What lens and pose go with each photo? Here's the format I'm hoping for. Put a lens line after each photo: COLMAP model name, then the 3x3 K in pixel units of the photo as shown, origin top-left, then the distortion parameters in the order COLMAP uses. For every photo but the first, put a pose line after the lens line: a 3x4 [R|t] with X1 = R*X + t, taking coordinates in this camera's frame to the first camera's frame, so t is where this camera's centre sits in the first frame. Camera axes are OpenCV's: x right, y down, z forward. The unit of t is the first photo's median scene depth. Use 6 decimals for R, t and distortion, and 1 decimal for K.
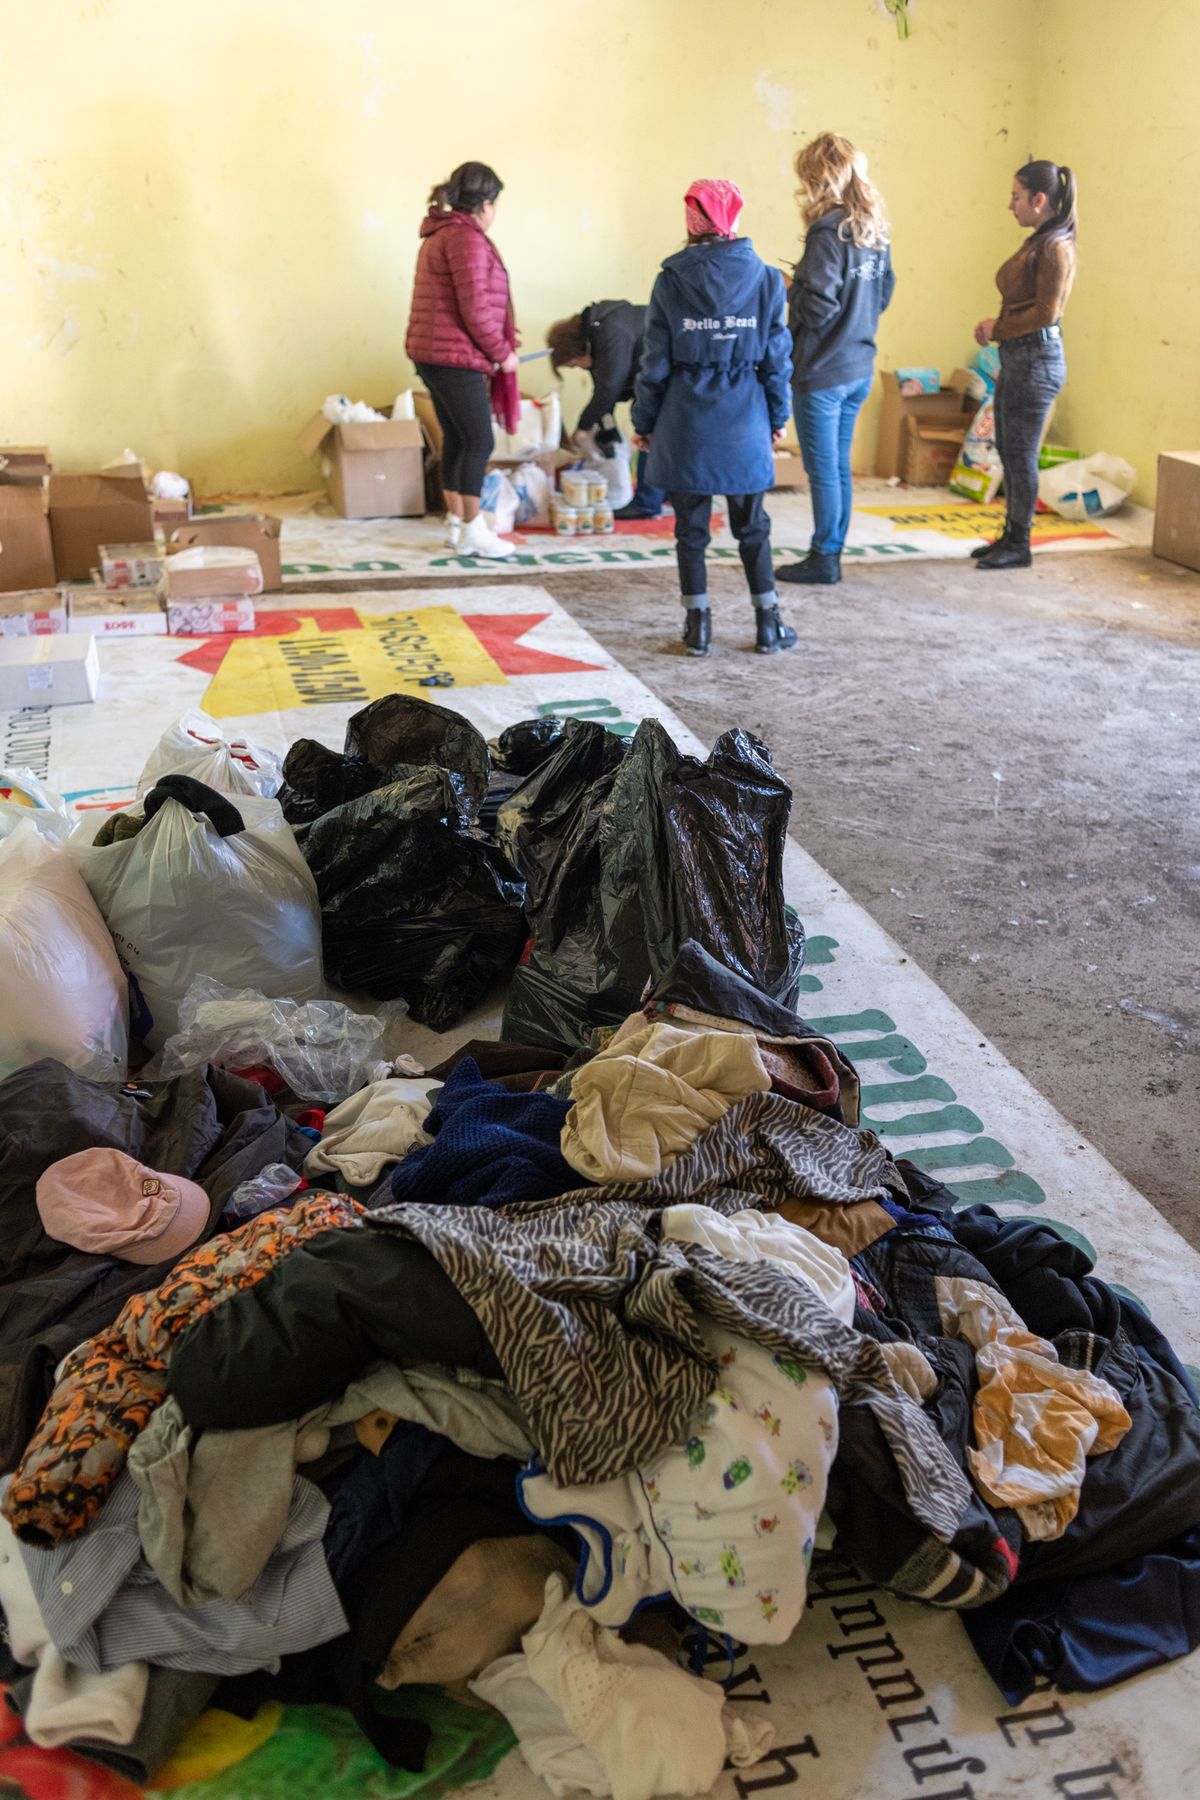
lens RADIAL K [[1802.4, 0, 596.6], [0, 1802.4, 835.1], [0, 0, 1]] dist [0.055410, -0.095748]
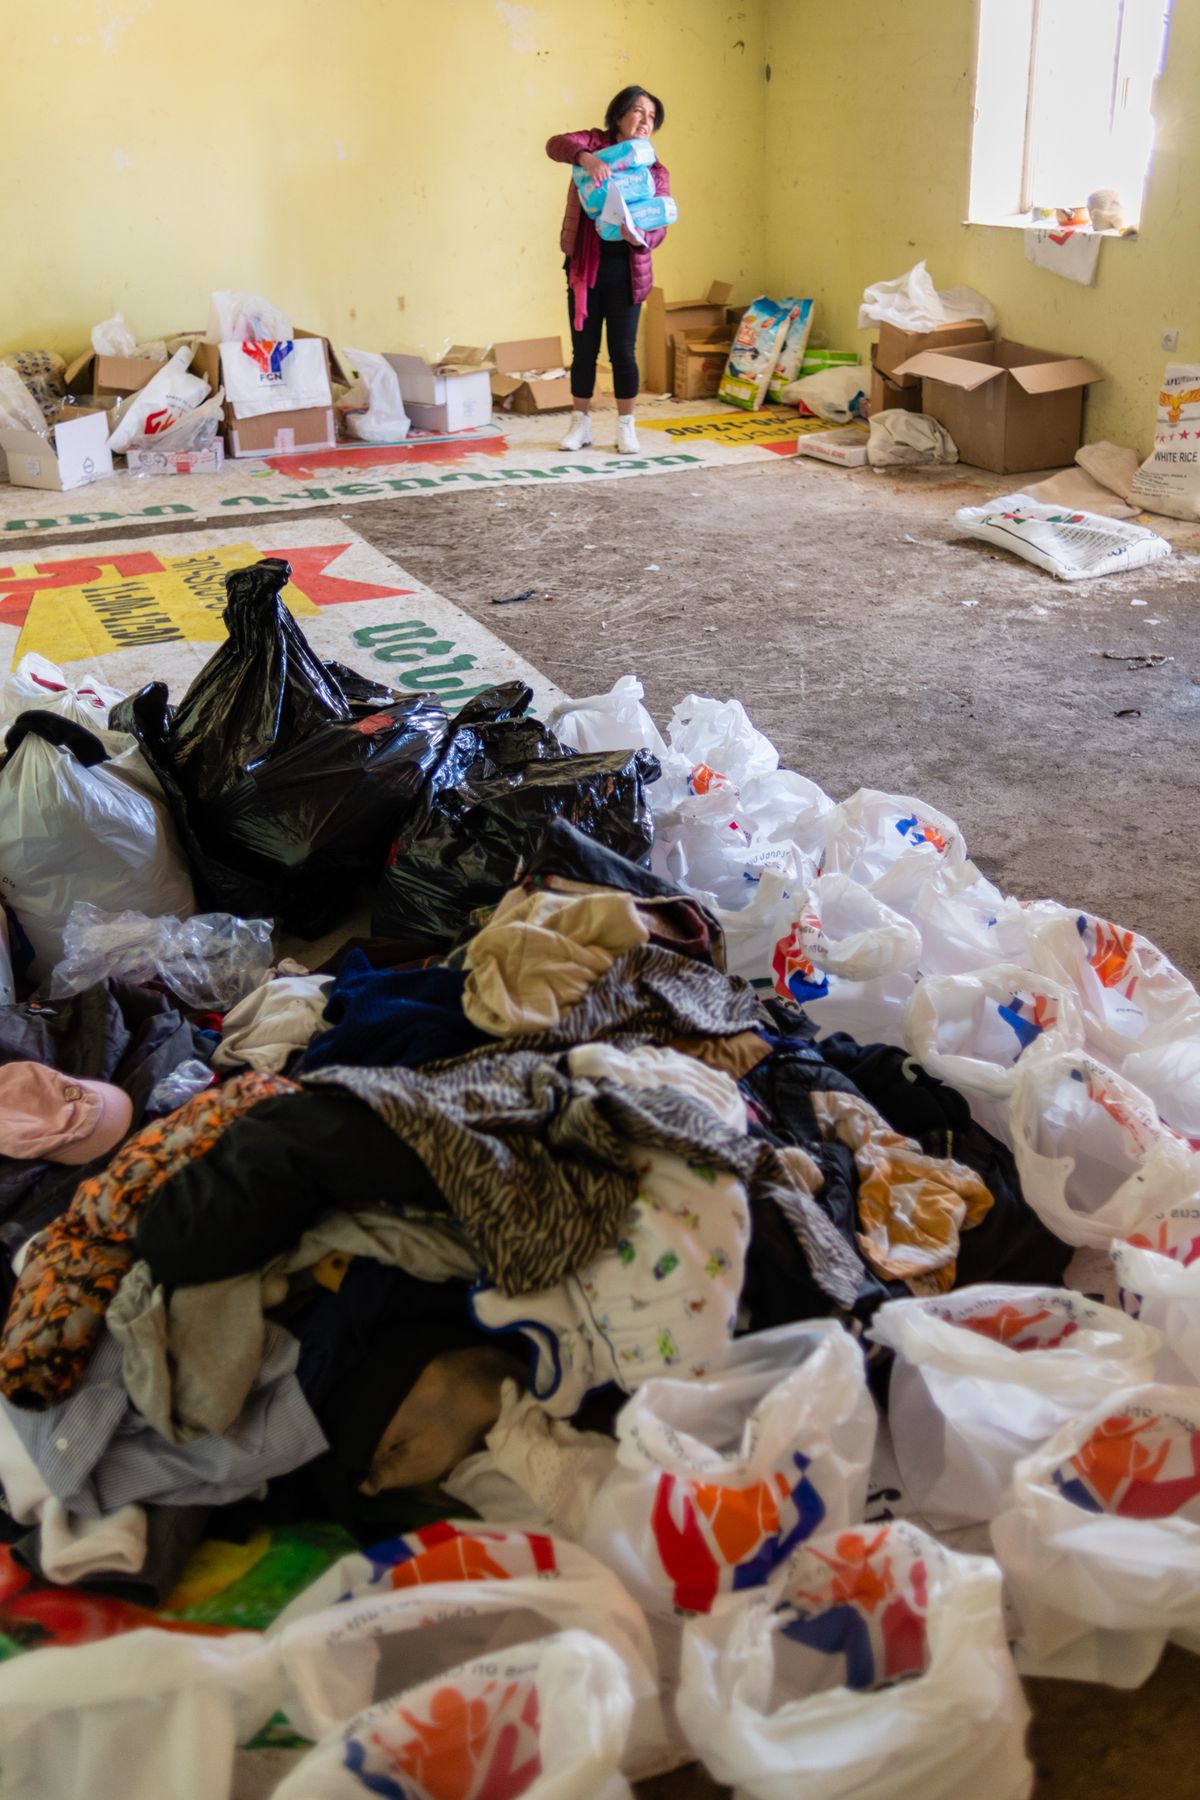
lens RADIAL K [[1802.4, 0, 596.6], [0, 1802.4, 835.1], [0, 0, 1]] dist [0.055410, -0.095748]
pose [[0.989348, -0.091113, 0.113526, -0.059048], [0.087044, 0.995389, 0.040312, 0.034341], [-0.116676, -0.030000, 0.992717, -0.083561]]
